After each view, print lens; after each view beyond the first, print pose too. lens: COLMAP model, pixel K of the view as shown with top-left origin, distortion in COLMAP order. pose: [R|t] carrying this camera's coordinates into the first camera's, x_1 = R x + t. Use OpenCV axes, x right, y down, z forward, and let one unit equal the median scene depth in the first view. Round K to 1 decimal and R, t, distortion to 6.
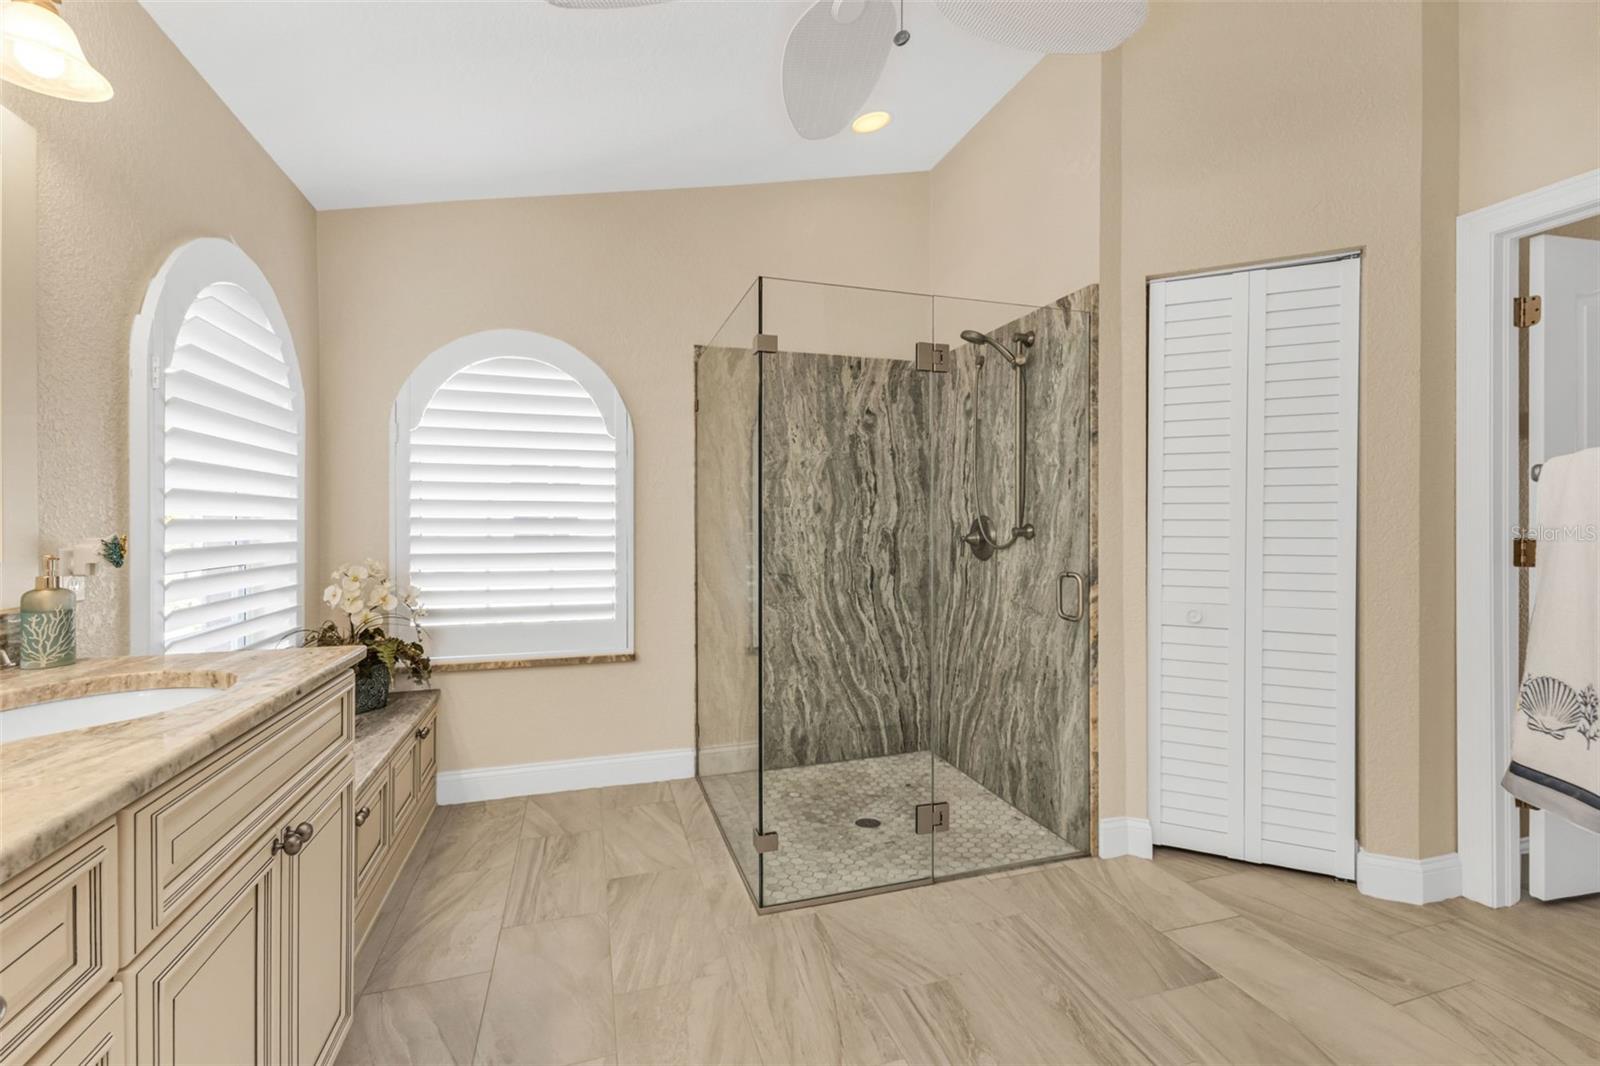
lens RADIAL K [[689.3, 0, 798.7], [0, 689.3, 523.9], [0, 0, 1]] dist [0.005363, 0.000190]
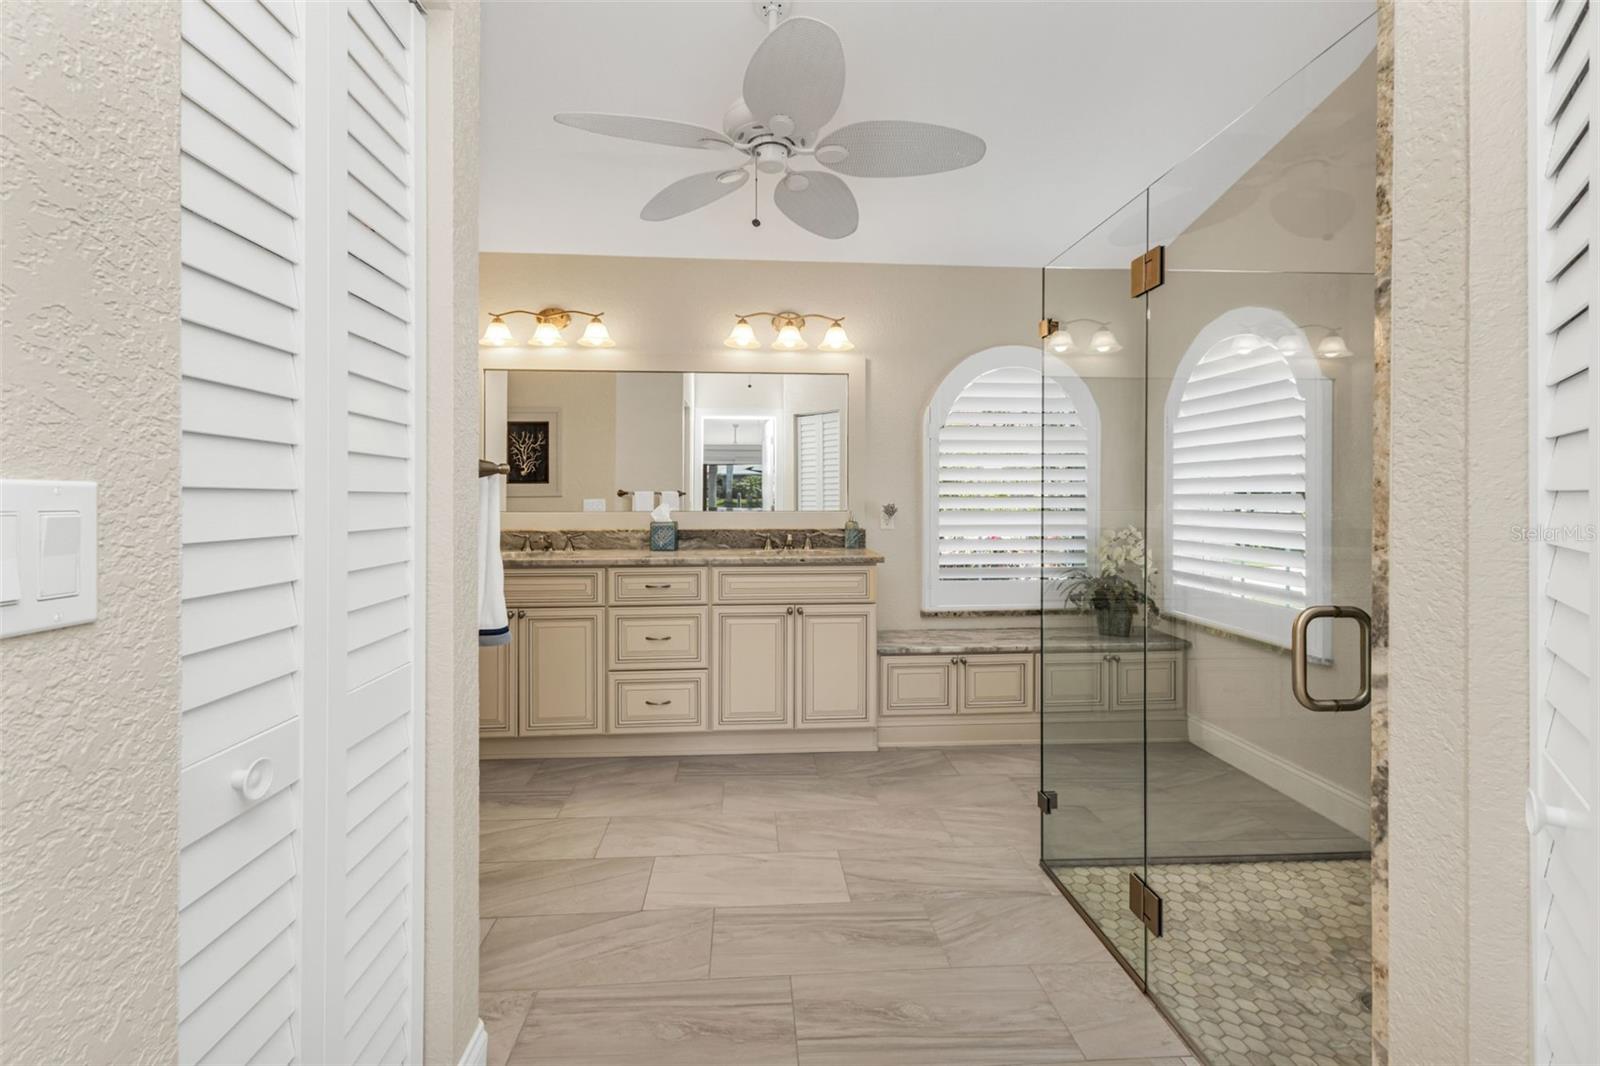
lens RADIAL K [[708.5, 0, 801.7], [0, 708.5, 492.8], [0, 0, 1]] dist [0.002297, 0.000026]
pose [[-0.225807, -0.007226, -0.974145, 0.906780], [-0.000329, 0.999973, -0.007341, -0.002368], [0.974172, -0.001337, -0.225803, 0.731791]]
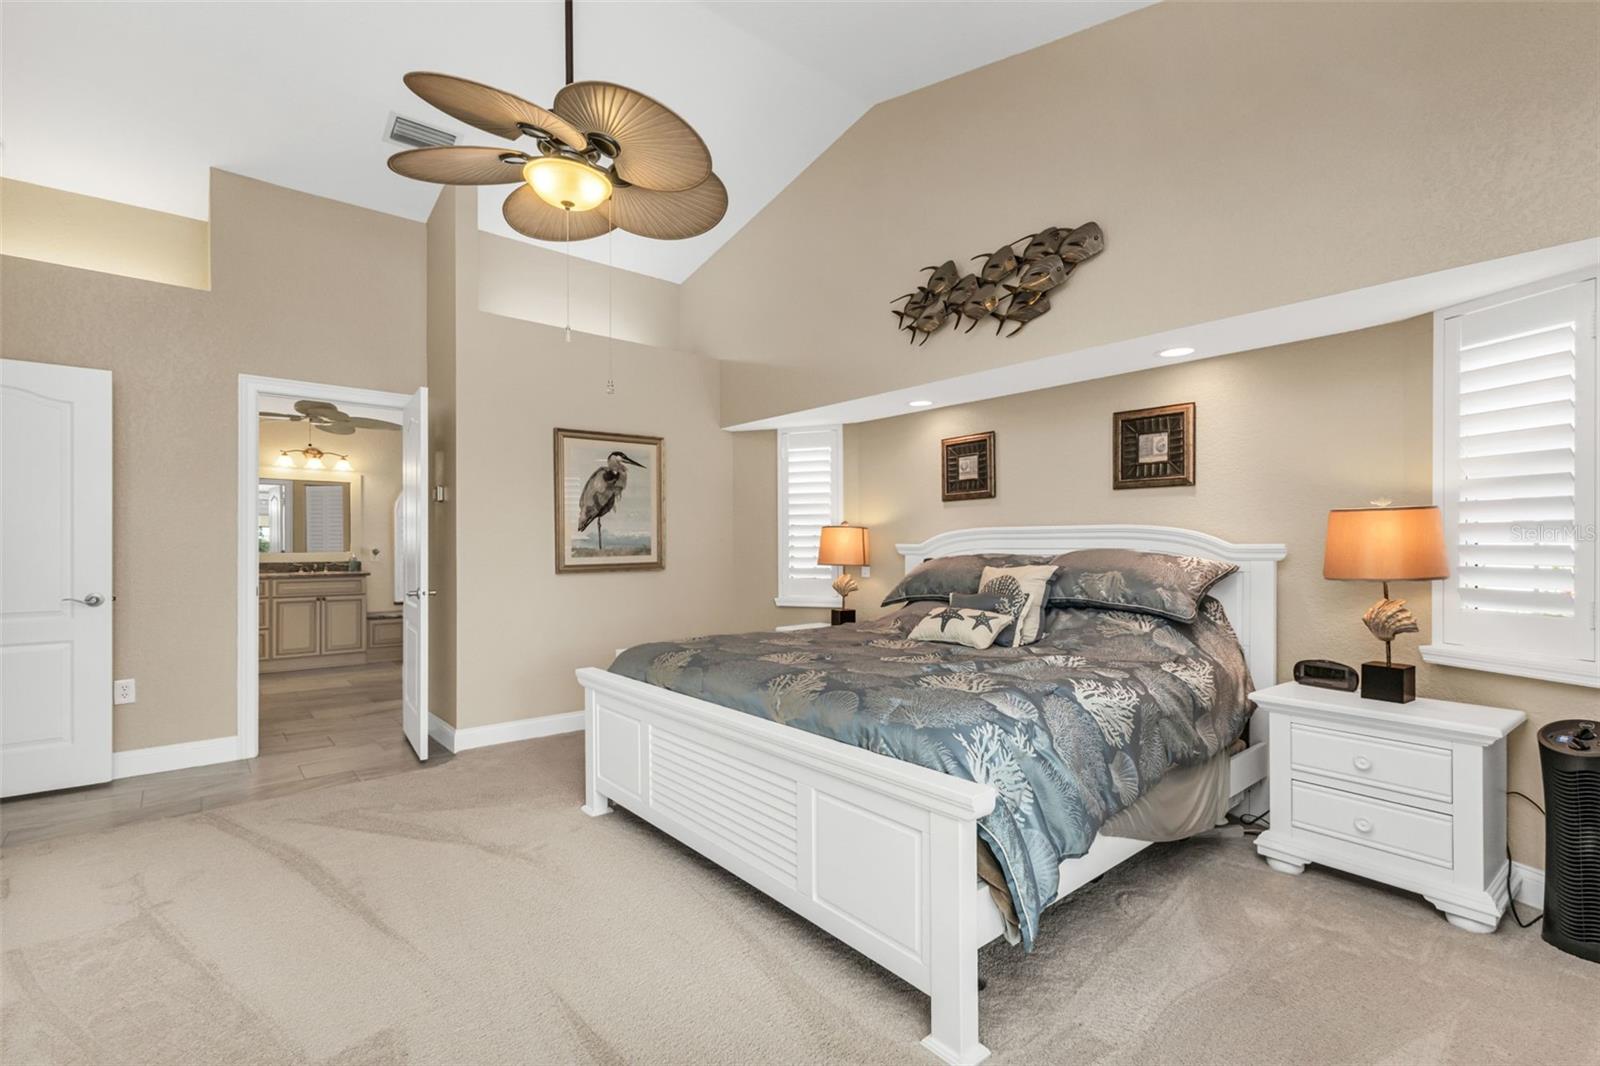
lens RADIAL K [[732.1, 0, 796.8], [0, 732.1, 546.6], [0, 0, 1]] dist [0.033849, 0.000108]
pose [[0.371335, 0.009867, -0.928447, 2.932808], [-0.002438, 0.999950, 0.009652, -0.031349], [0.928496, -0.001320, 0.371341, 1.060371]]
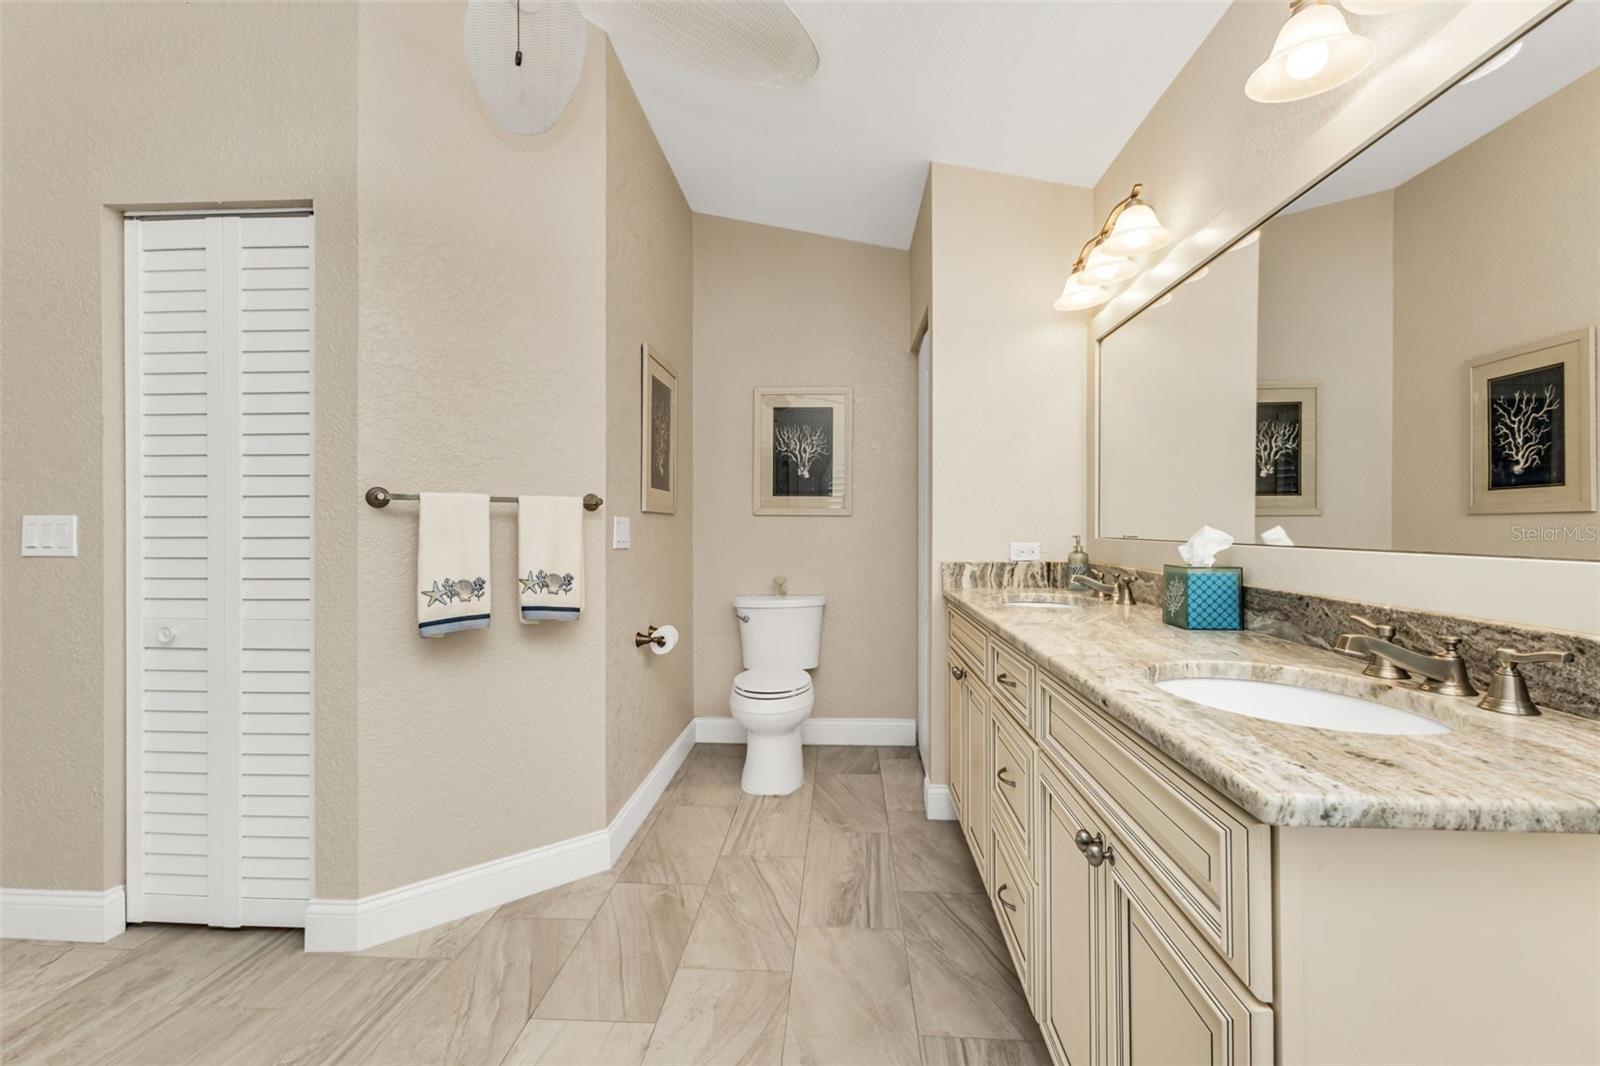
lens RADIAL K [[680.0, 0, 796.8], [0, 680.0, 525.1], [0, 0, 1]] dist [-0.017812, -0.000083]
pose [[-0.929208, 0.006108, 0.369506, -0.289343], [0.006671, 0.999978, 0.000247, 0.004819], [-0.369496, 0.002694, -0.929228, 0.865687]]
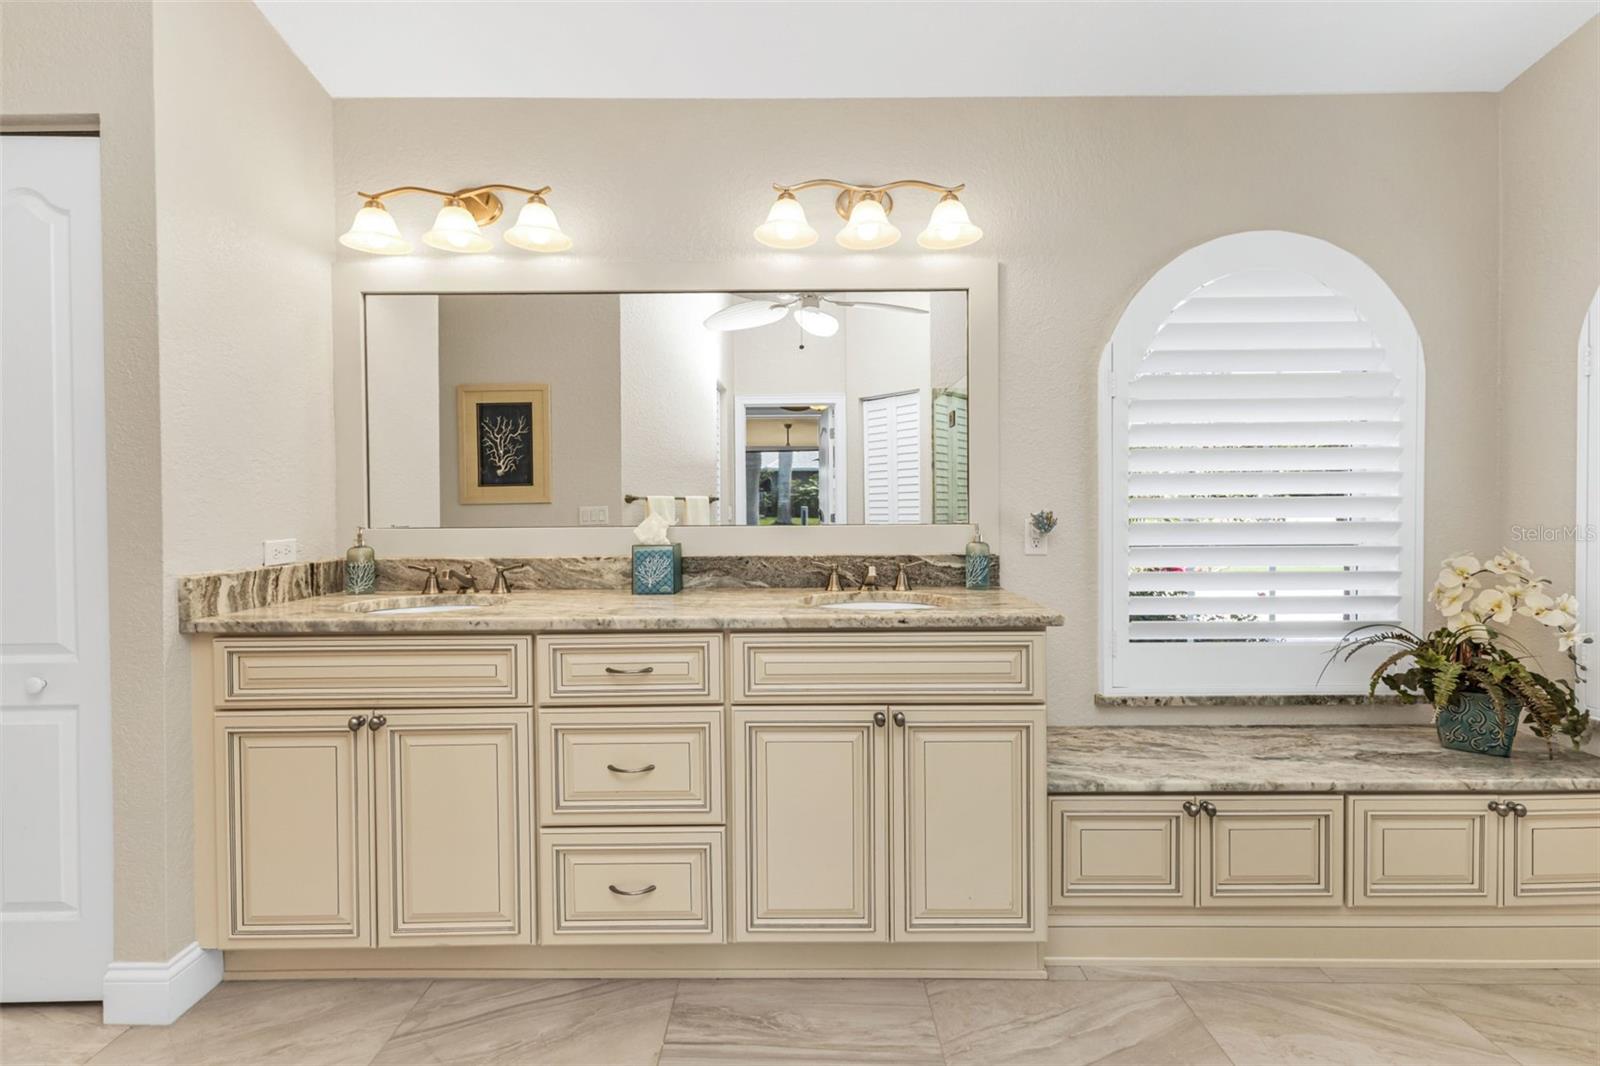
lens RADIAL K [[704.6, 0, 796.6], [0, 704.6, 520.8], [0, 0, 1]] dist [0.009166, 0.000312]
pose [[-0.306037, 0.022849, -0.951745, 0.327941], [0.006836, 0.999739, 0.021803, 0.001058], [0.951995, 0.000166, -0.306113, 0.554451]]
